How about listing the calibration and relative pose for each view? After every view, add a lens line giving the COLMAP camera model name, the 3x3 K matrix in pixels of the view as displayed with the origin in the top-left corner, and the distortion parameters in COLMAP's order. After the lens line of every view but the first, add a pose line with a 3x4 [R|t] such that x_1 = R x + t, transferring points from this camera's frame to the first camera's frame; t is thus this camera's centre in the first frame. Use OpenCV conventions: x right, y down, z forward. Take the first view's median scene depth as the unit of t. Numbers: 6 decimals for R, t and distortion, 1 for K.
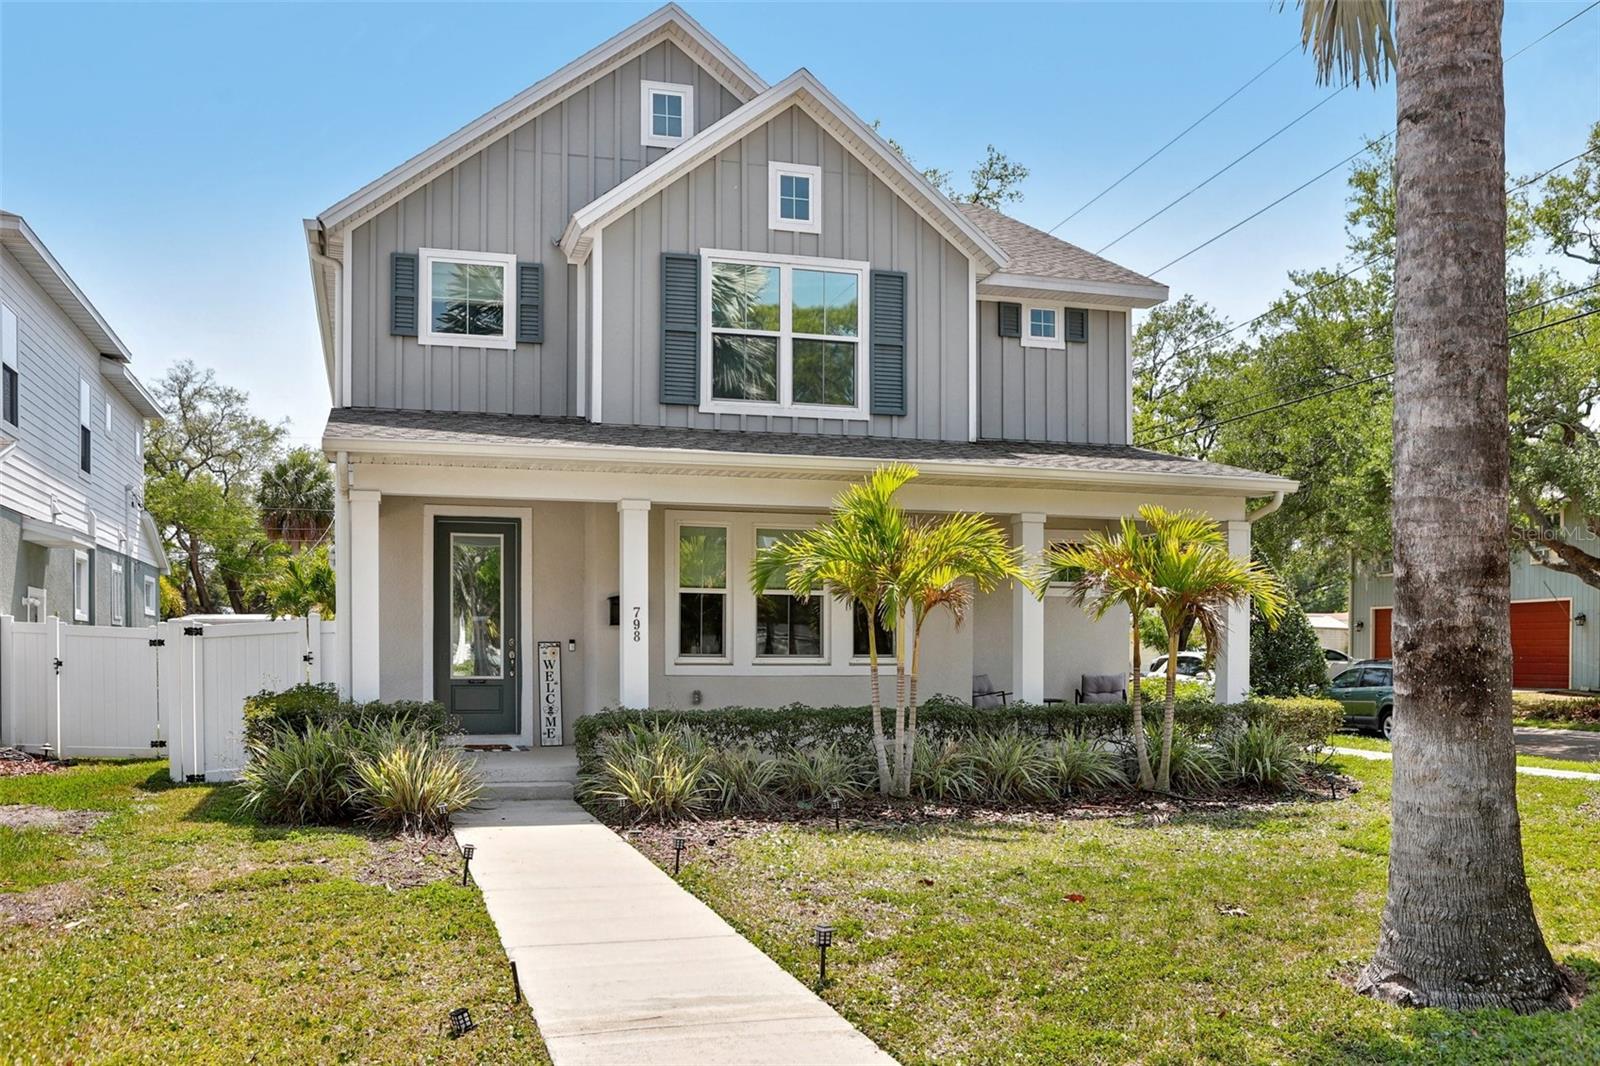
lens RADIAL K [[1400.6, 0, 792.3], [0, 1400.6, 666.8], [0, 0, 1]] dist [-0.080588, 0.066864]
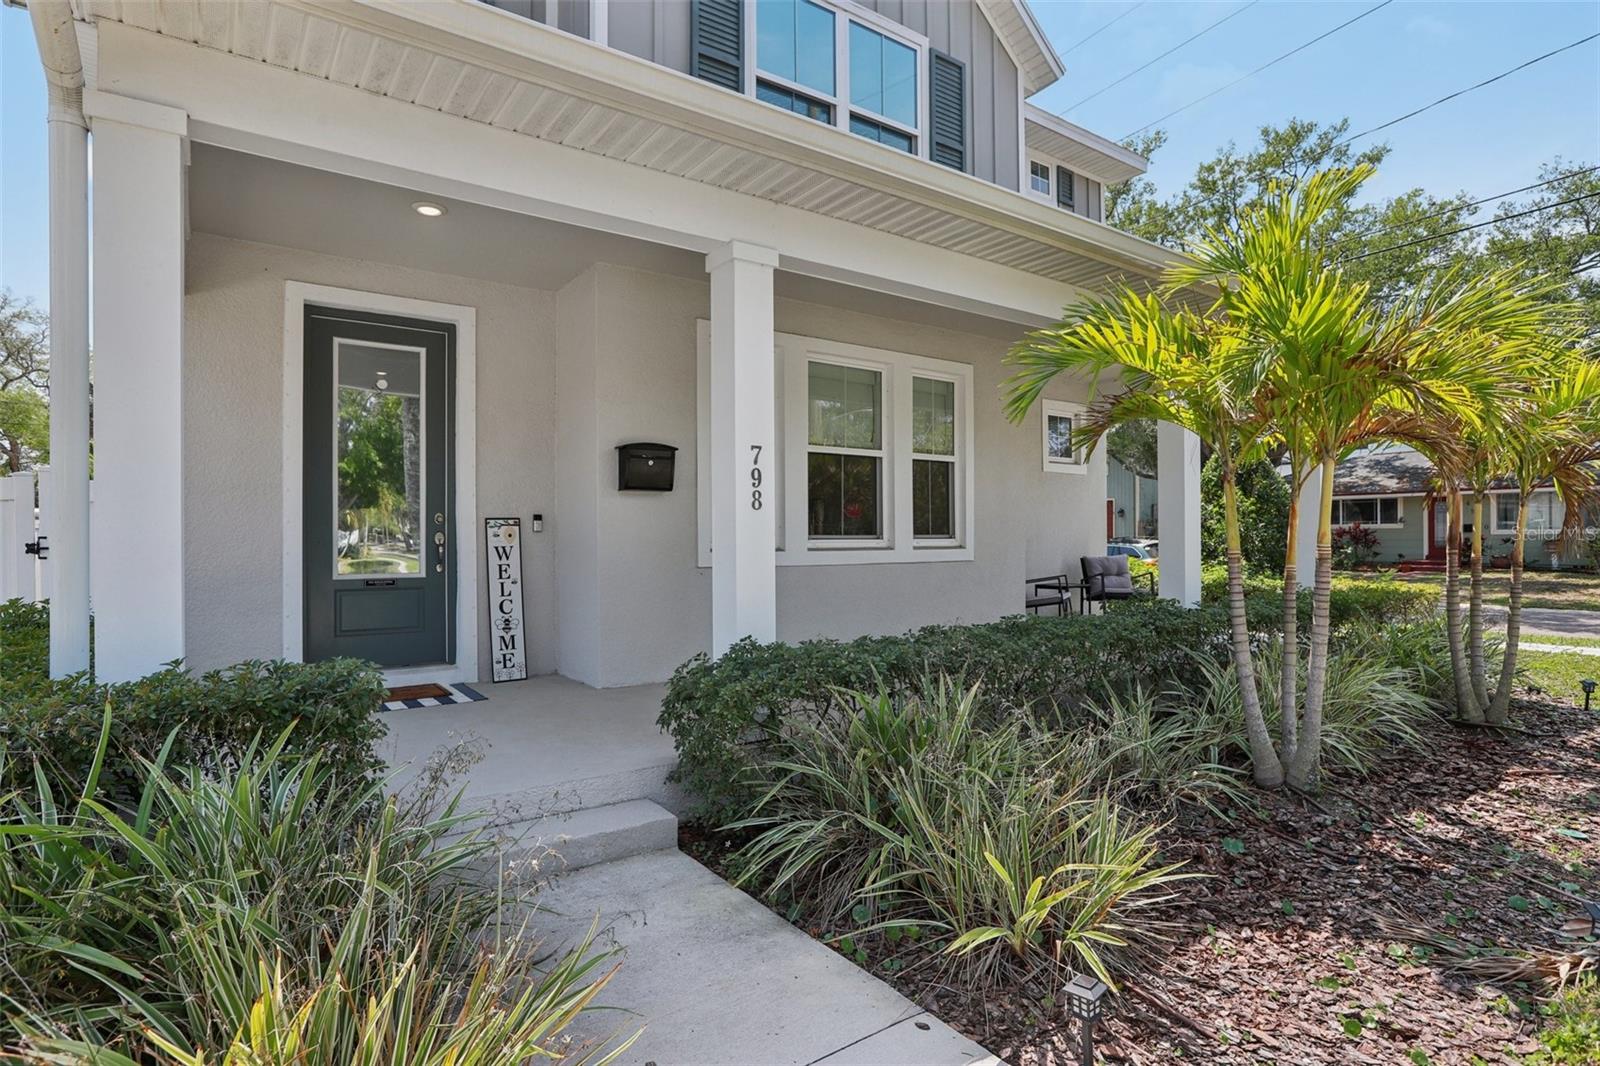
lens RADIAL K [[833.9, 0, 800.8], [0, 833.9, 528.0], [0, 0, 1]] dist [-0.051965, 0.029547]
pose [[0.948128, -0.003049, 0.317875, -0.166300], [0.007572, 0.999887, -0.012993, -0.007389], [-0.317799, 0.014726, 0.948044, 0.598090]]
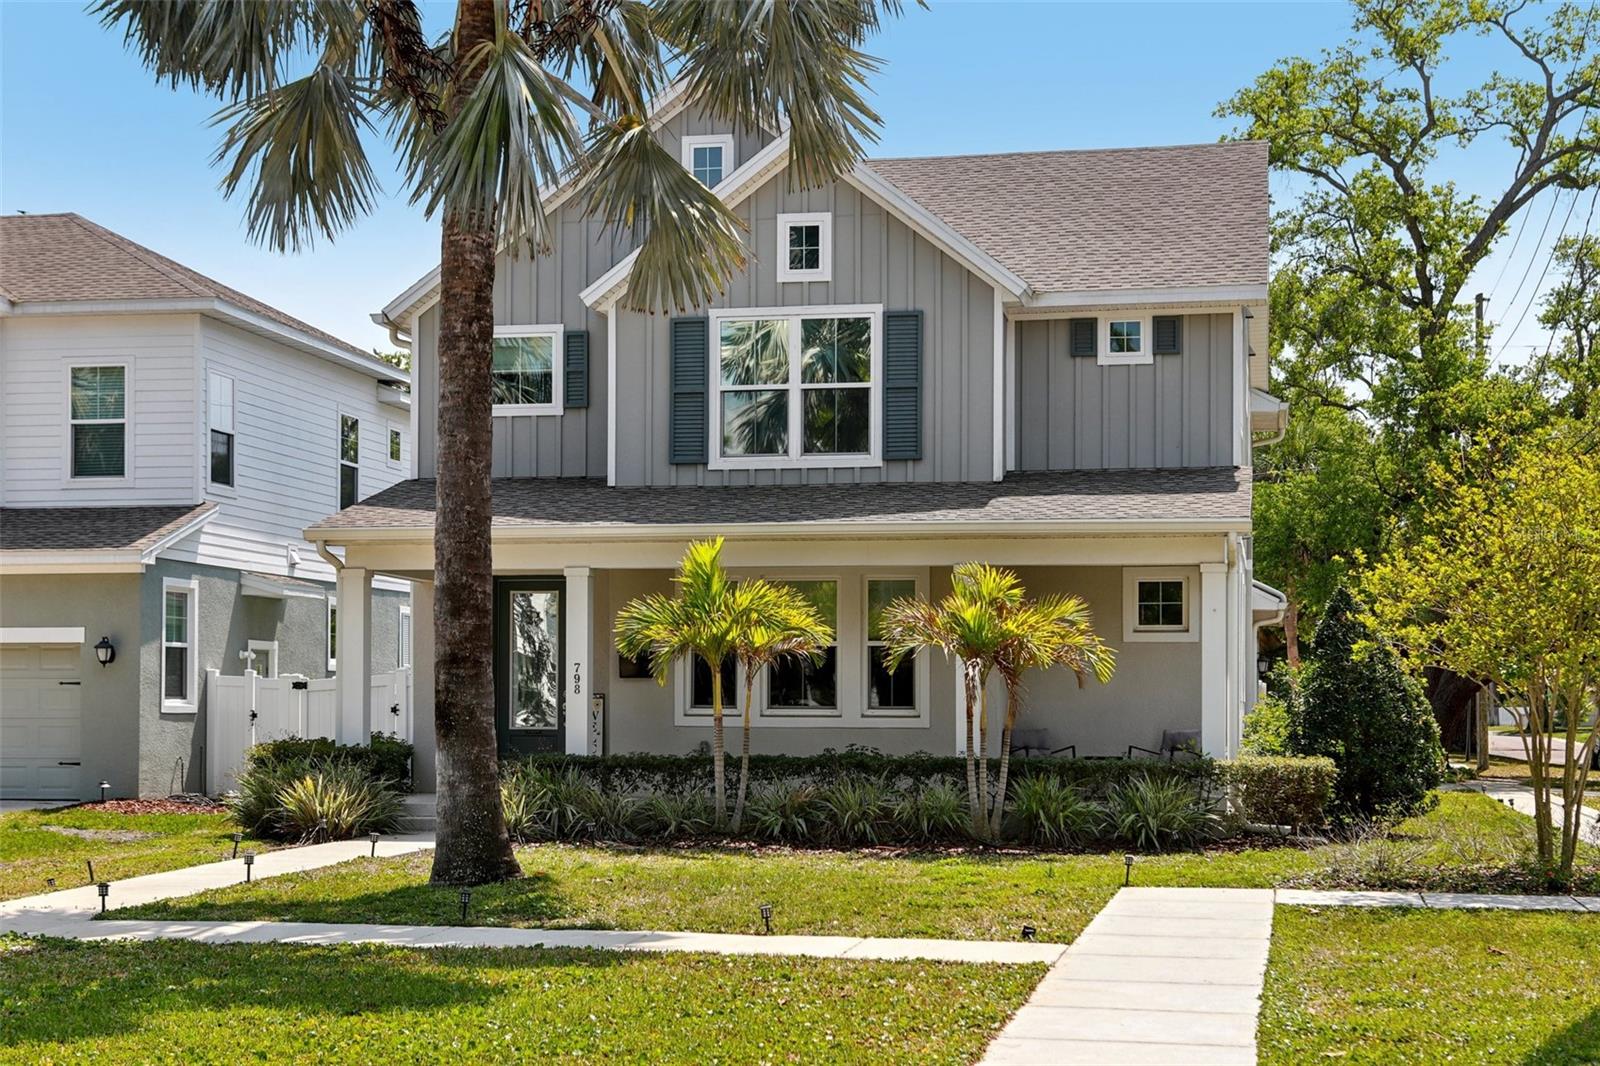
lens RADIAL K [[2657.2, 0, 799.5], [0, 2657.2, 630.2], [0, 0, 1]] dist [0.071956, -0.059997]
pose [[0.885674, -0.012953, -0.464127, 0.886716], [-0.004975, 0.999289, -0.037382, 0.007890], [0.464281, 0.035417, 0.884979, -0.685074]]
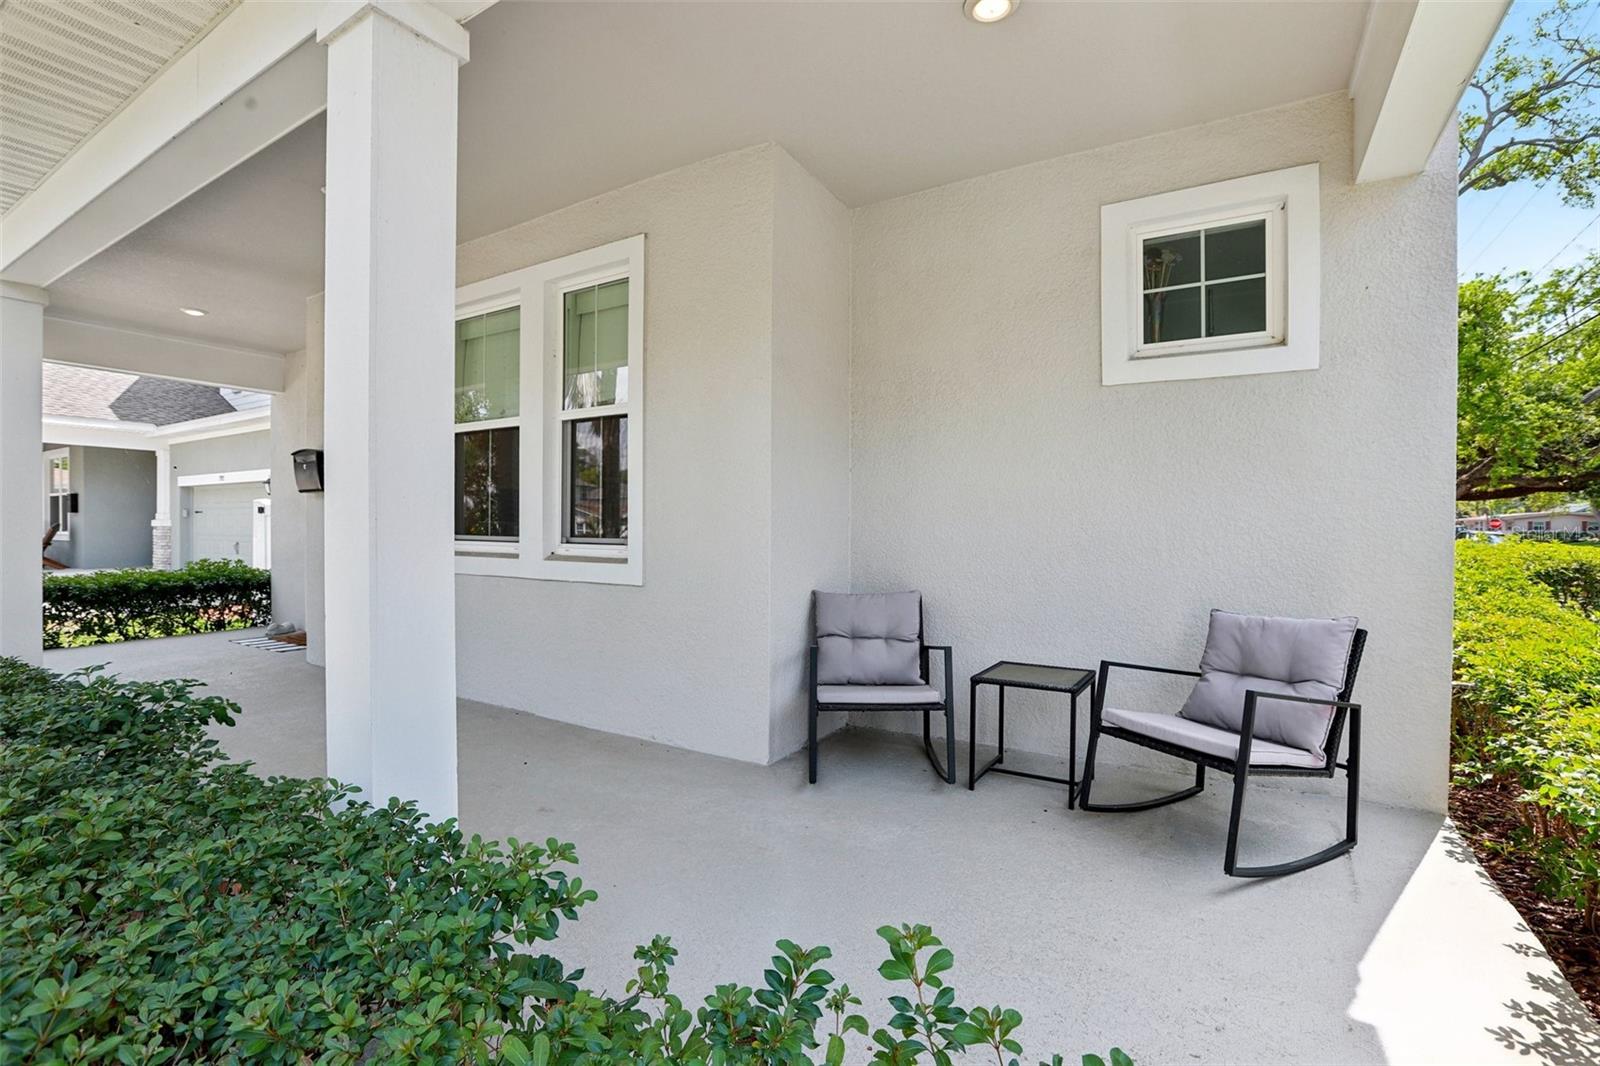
lens RADIAL K [[728.5, 0, 798.7], [0, 728.5, 543.8], [0, 0, 1]] dist [-0.058273, 0.021574]
pose [[0.665177, 0.020493, -0.746404, 0.301876], [-0.010714, 0.999782, 0.017901, -0.012769], [0.746609, -0.003910, 0.665252, 0.915058]]
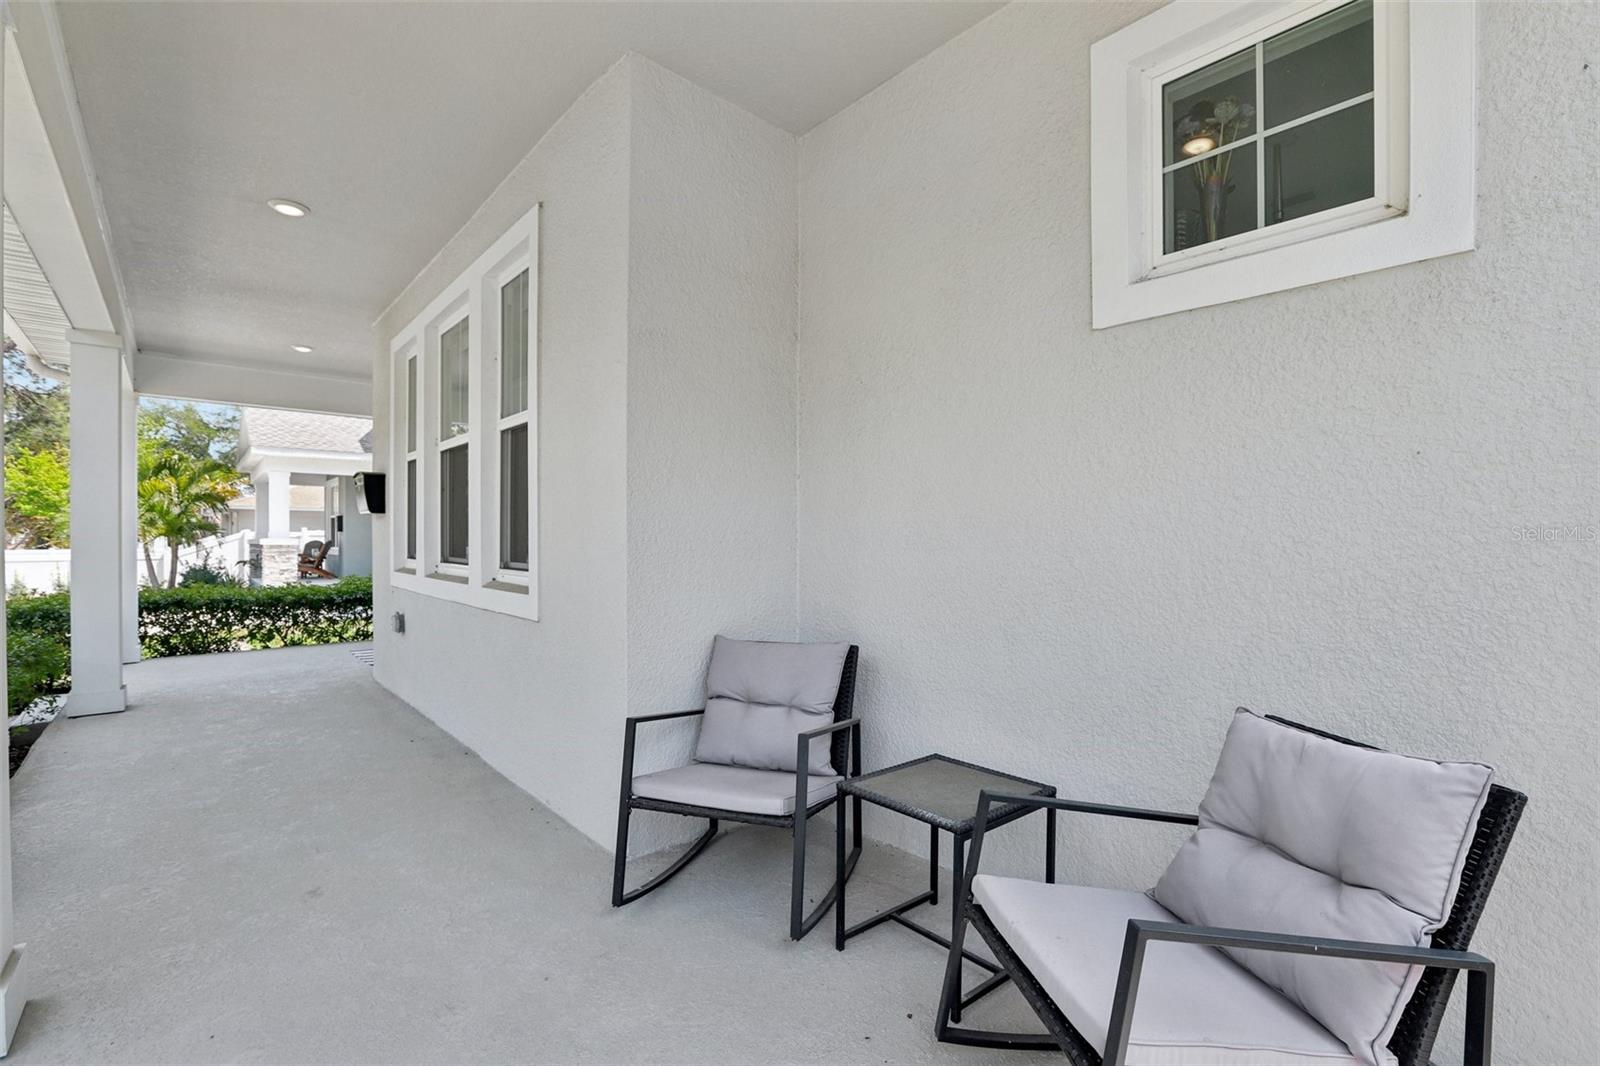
lens RADIAL K [[732.2, 0, 806.3], [0, 732.2, 558.8], [0, 0, 1]] dist [-0.051604, 0.013635]
pose [[0.409481, 0.023738, -0.912010, 0.303097], [-0.011321, 0.999717, 0.020938, -0.016429], [0.912248, 0.001751, 0.409634, 1.021831]]
